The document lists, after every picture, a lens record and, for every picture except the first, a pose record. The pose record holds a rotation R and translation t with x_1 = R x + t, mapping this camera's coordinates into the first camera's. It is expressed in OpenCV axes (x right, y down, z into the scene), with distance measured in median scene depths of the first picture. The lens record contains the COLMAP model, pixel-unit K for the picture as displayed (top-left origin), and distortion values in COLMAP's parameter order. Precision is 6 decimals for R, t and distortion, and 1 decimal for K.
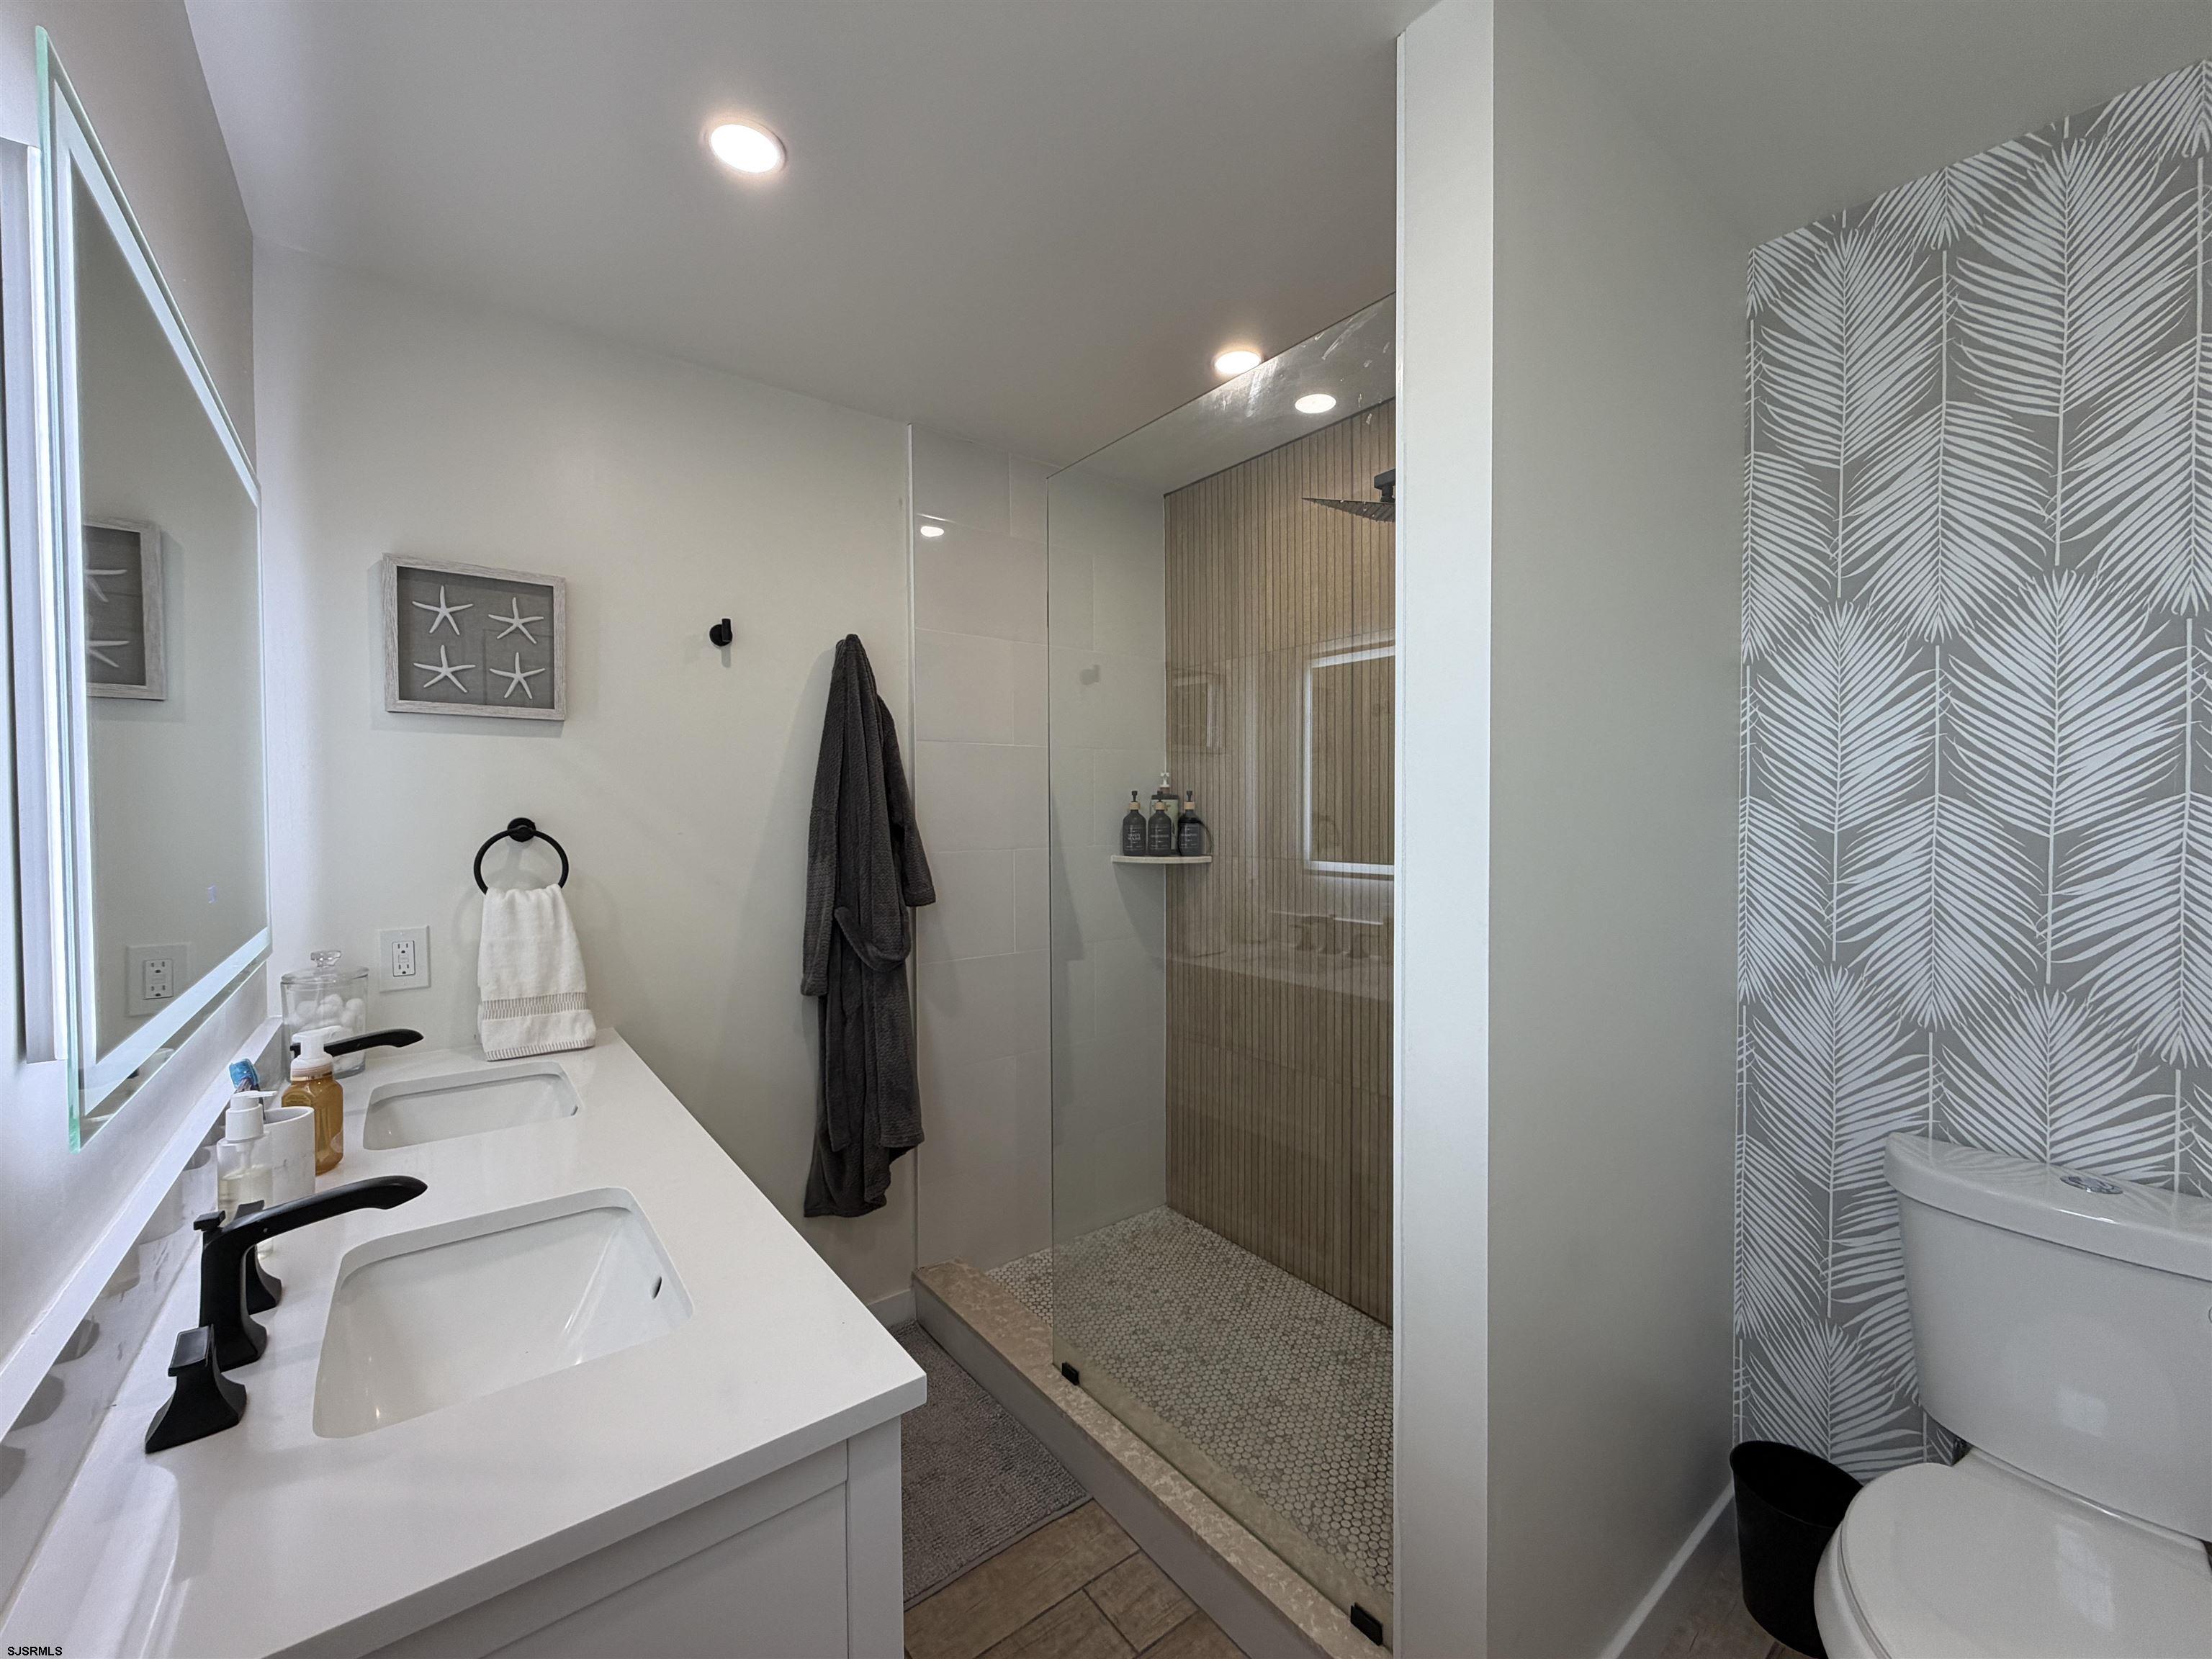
lens RADIAL K [[879.7, 0, 1106.0], [0, 879.7, 829.5], [0, 0, 1]] dist [0.000037, -0.000513]
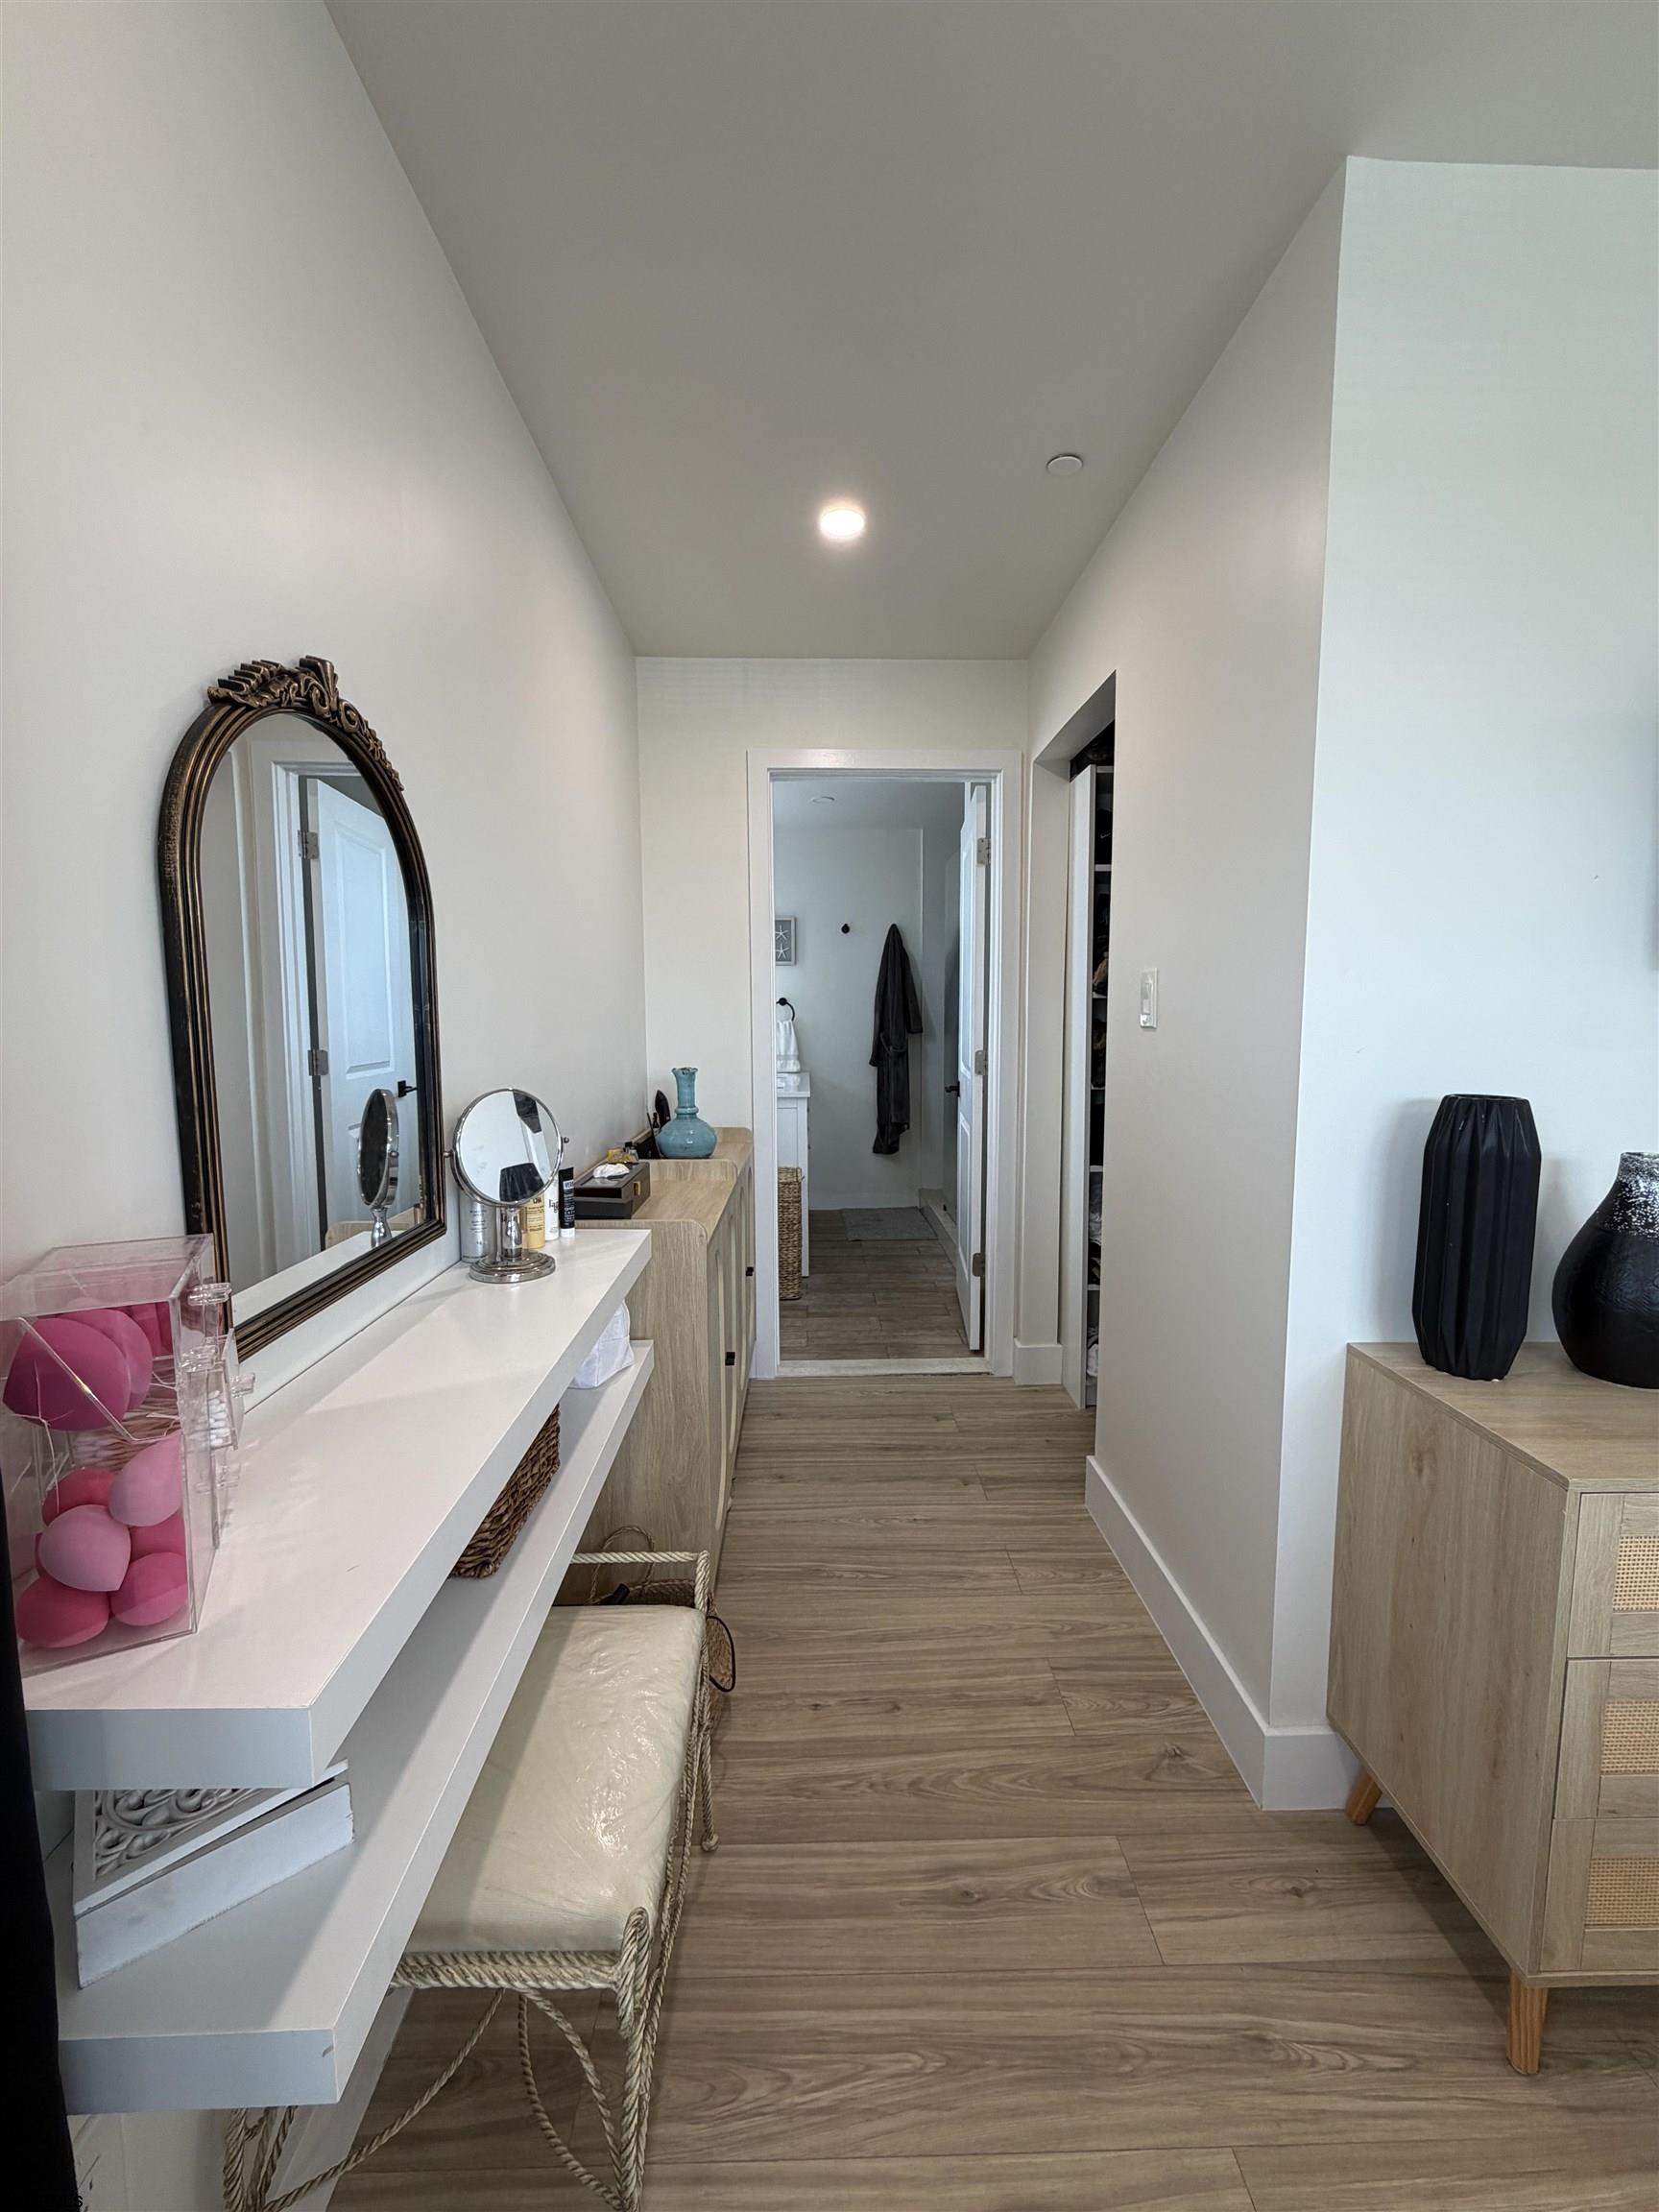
lens RADIAL K [[879.7, 0, 829.5], [0, 879.7, 1106.0], [0, 0, 1]] dist [0.000037, -0.000513]
pose [[0.803053, 0.057580, -0.593119, 1.315878], [-0.006202, 0.996074, 0.088302, 0.090666], [0.595875, -0.067233, 0.800258, -1.390337]]
